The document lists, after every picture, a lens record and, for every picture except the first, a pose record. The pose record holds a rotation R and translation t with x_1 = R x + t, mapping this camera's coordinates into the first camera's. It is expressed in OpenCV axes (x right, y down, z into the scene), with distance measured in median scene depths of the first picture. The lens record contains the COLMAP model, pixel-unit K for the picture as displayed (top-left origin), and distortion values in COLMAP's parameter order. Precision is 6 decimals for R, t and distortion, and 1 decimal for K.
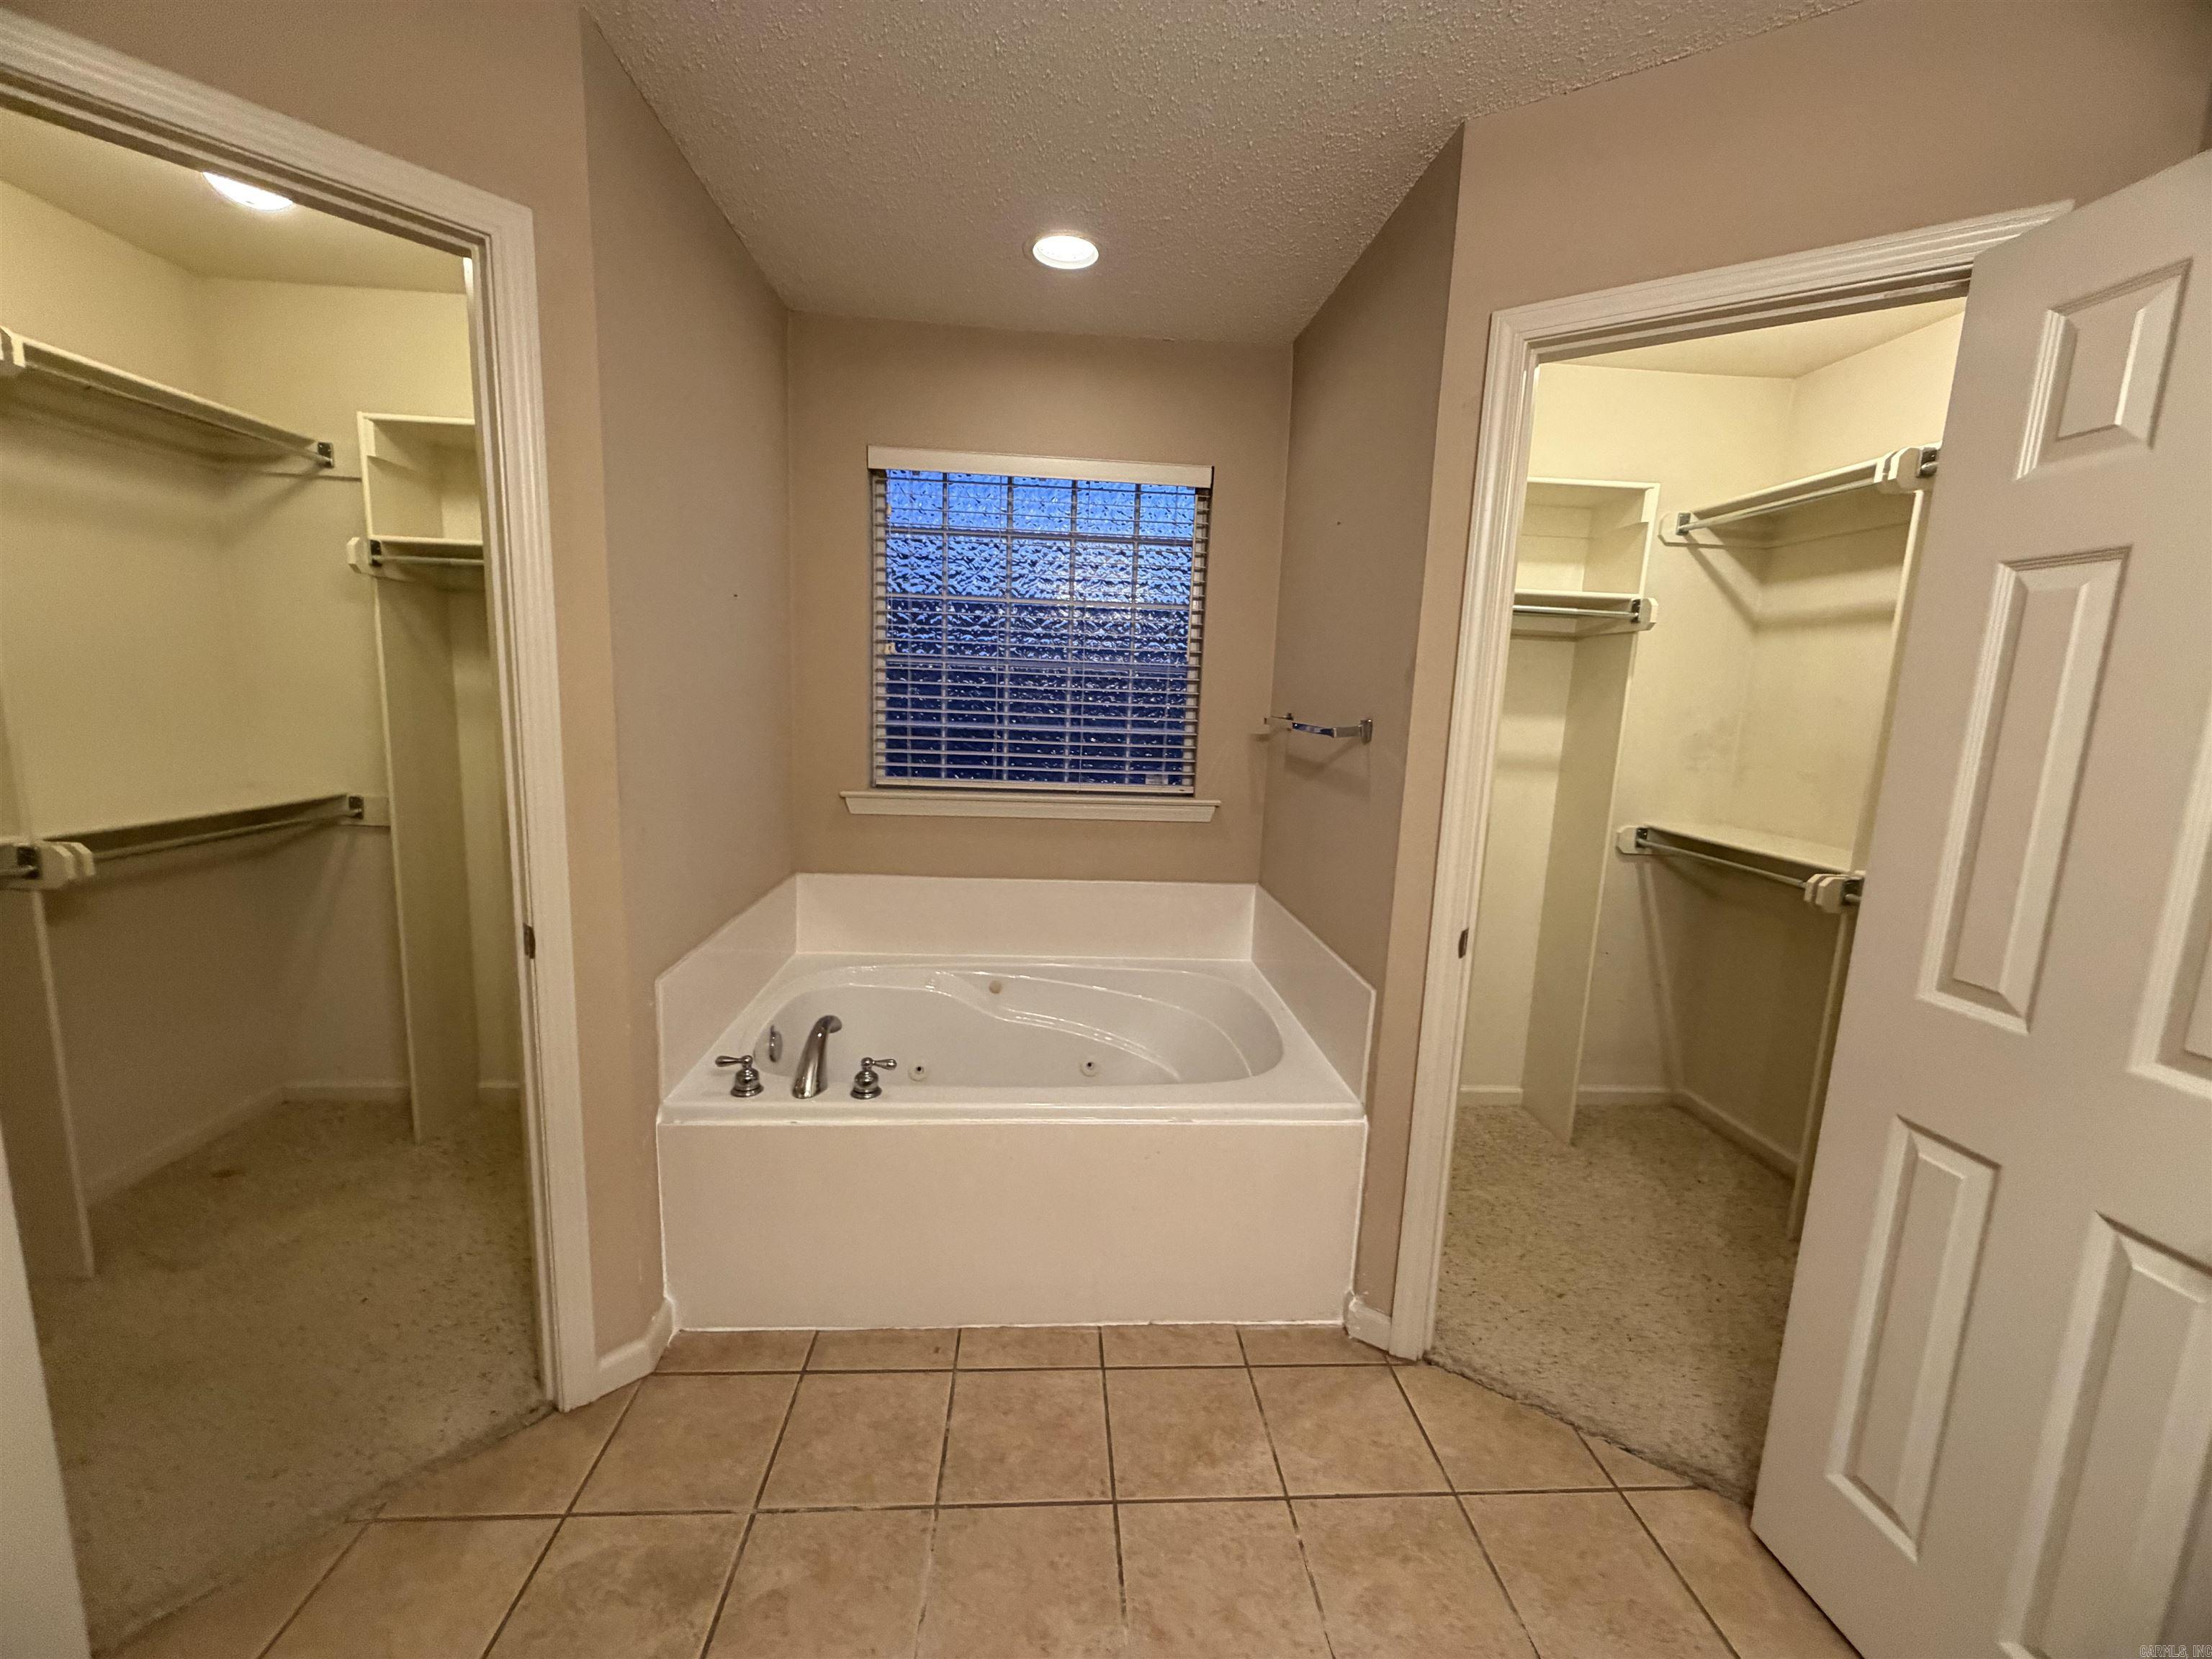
lens RADIAL K [[886.5, 0, 1103.9], [0, 886.5, 828.4], [0, 0, 1]] dist [-0.002021, 0.001663]
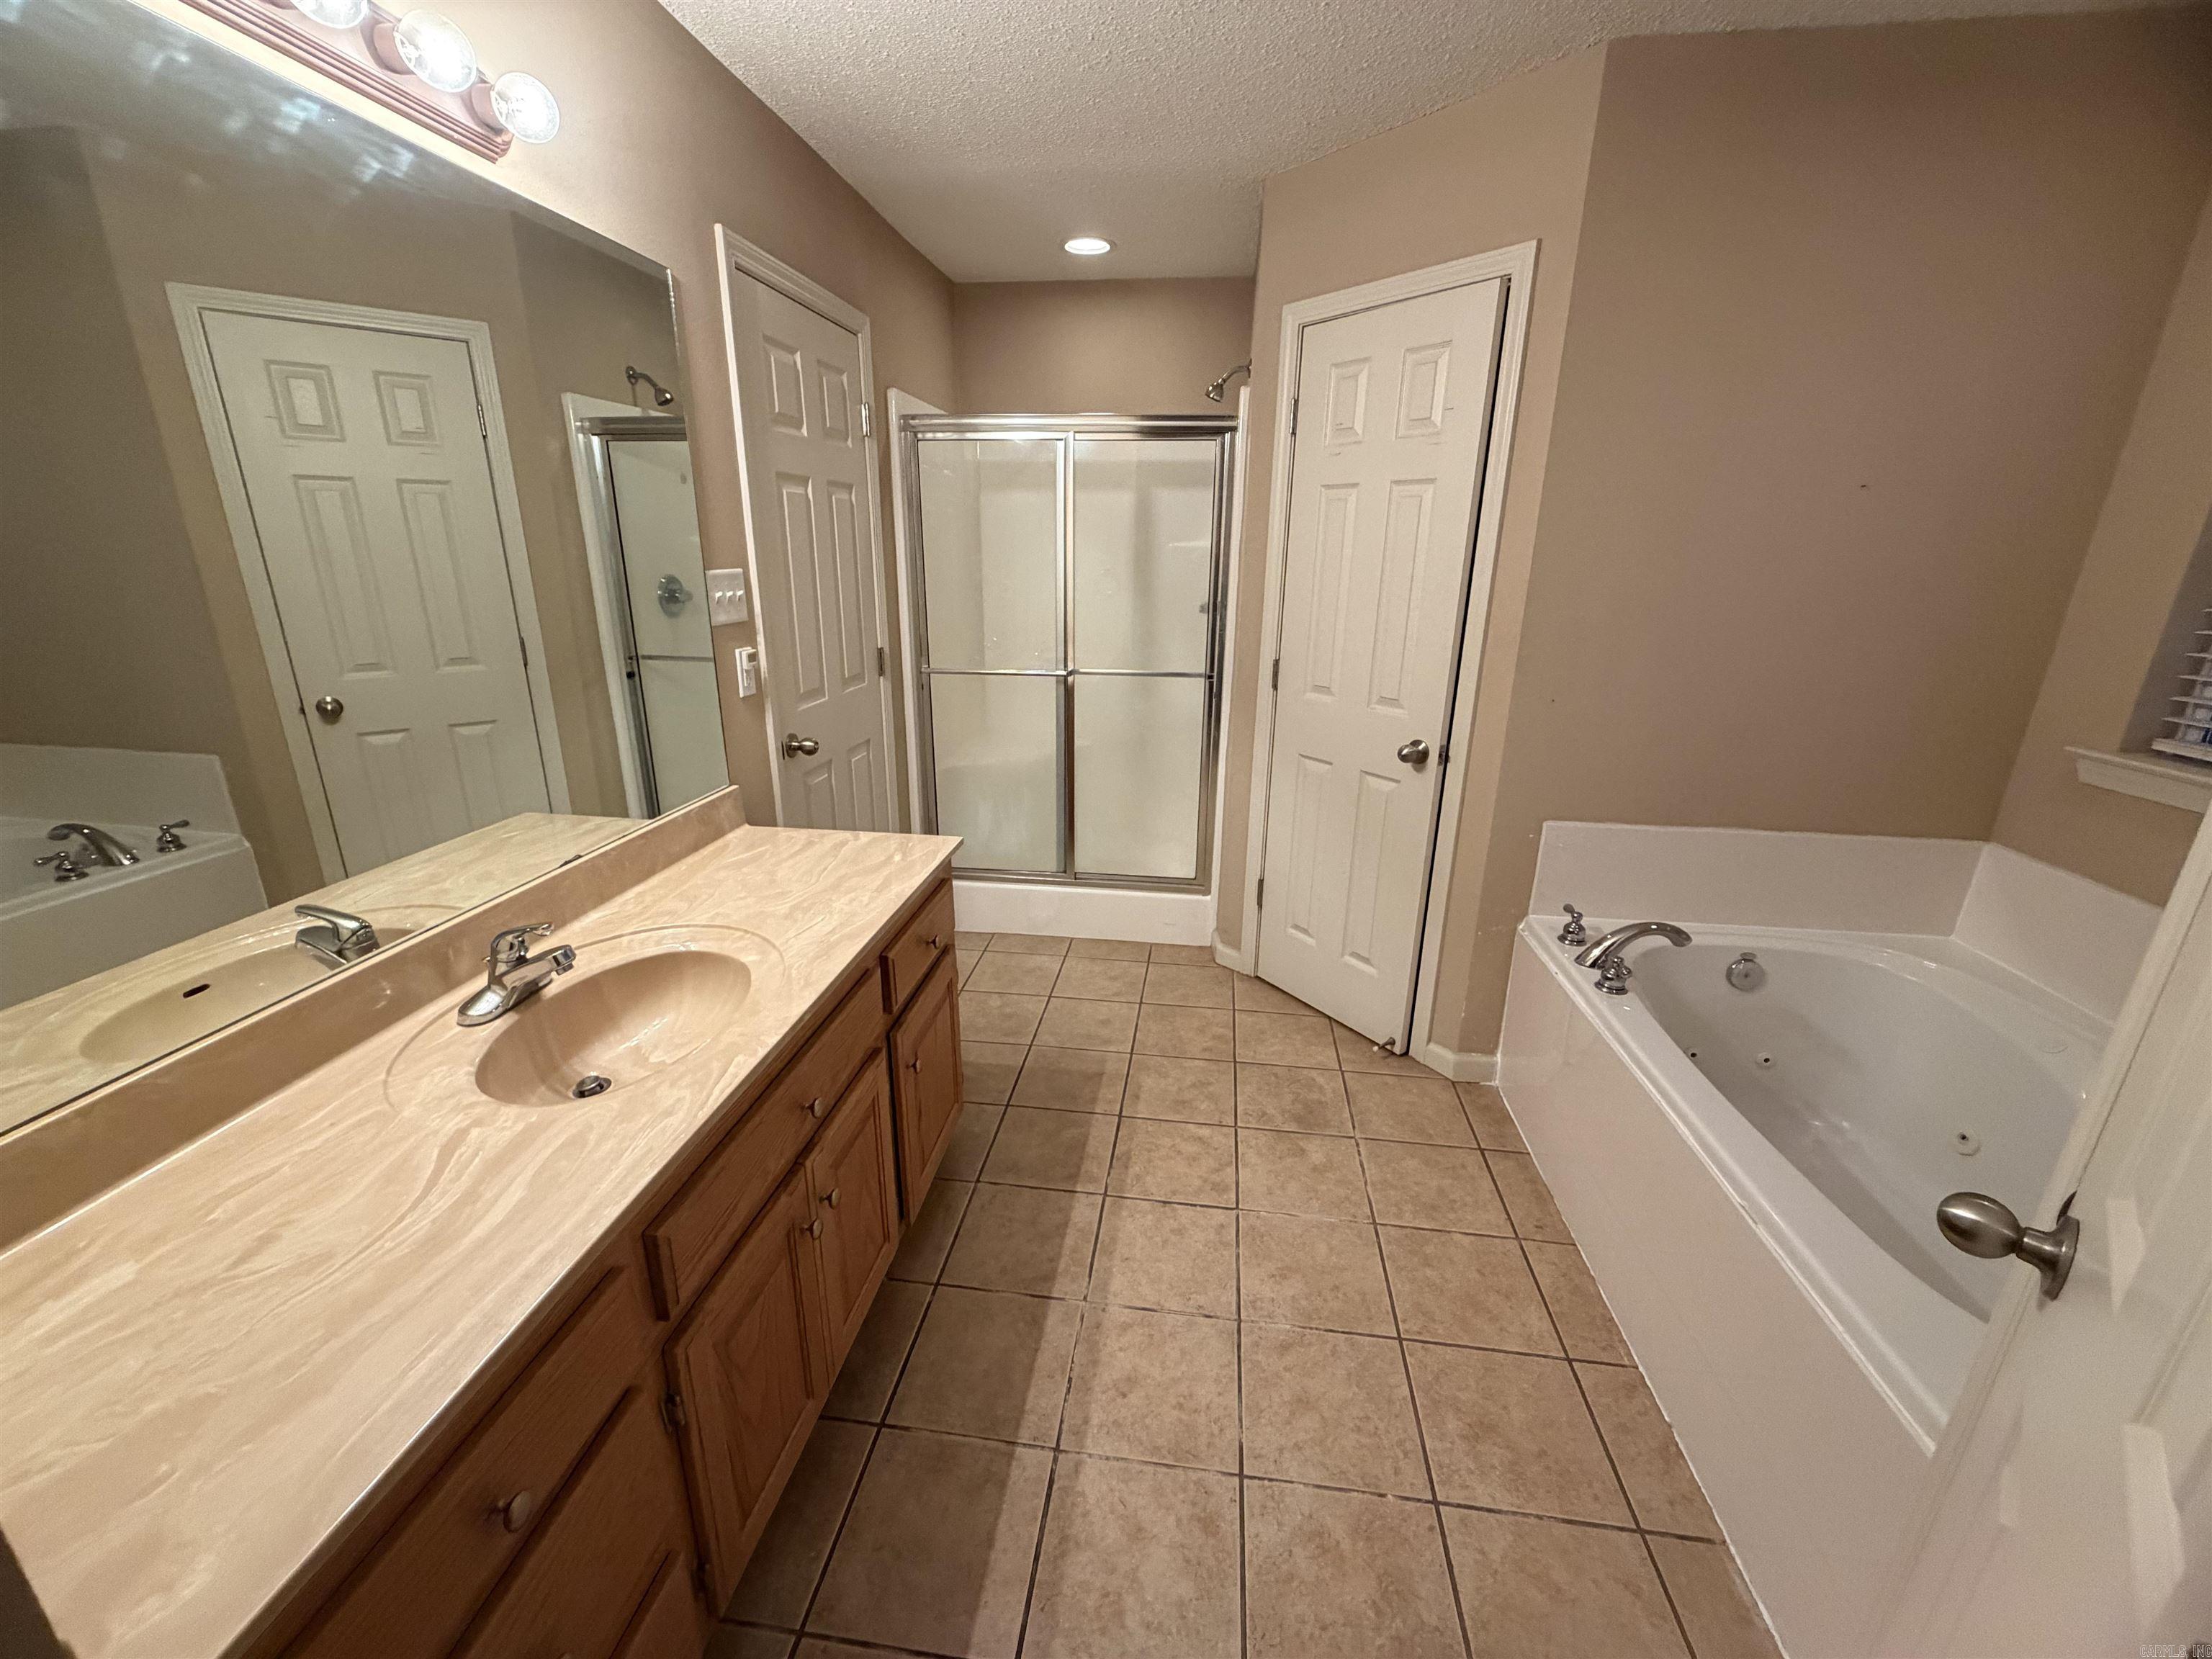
lens RADIAL K [[886.5, 0, 1104.9], [0, 886.5, 829.3], [0, 0, 1]] dist [-0.002021, 0.001663]
pose [[-0.197160, 0.260647, -0.945088, 0.916848], [-0.171423, 0.939993, 0.295003, -0.095807], [0.965268, 0.220172, -0.140649, 0.626731]]
